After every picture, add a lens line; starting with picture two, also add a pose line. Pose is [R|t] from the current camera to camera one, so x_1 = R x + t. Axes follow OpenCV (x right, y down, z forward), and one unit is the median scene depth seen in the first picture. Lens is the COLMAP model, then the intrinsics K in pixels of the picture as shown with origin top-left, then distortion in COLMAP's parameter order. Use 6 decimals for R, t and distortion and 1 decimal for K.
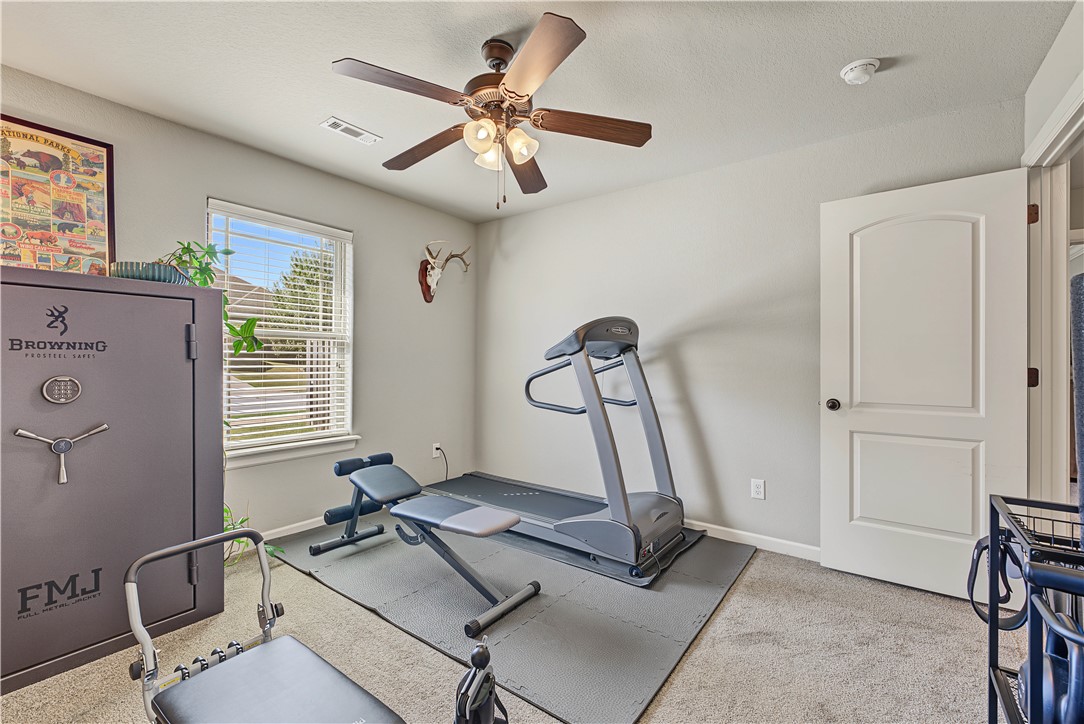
lens RADIAL K [[461.9, 0, 542.0], [0, 461.9, 362.0], [0, 0, 1]] dist [-0.001219, -0.000234]
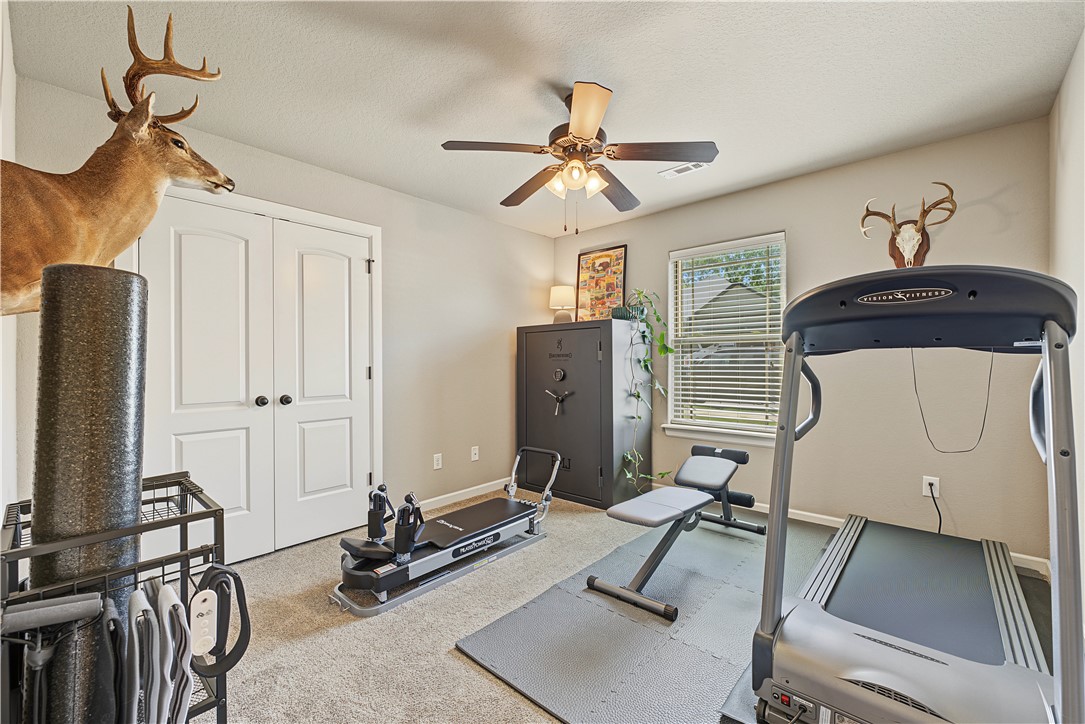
lens RADIAL K [[443.2, 0, 544.1], [0, 443.2, 365.4], [0, 0, 1]] dist [-0.000708, -0.000062]
pose [[-0.086773, 0.005168, -0.996215, 0.921707], [0.006003, 0.999971, 0.004665, 0.001544], [0.996210, -0.005575, -0.086801, 0.888887]]
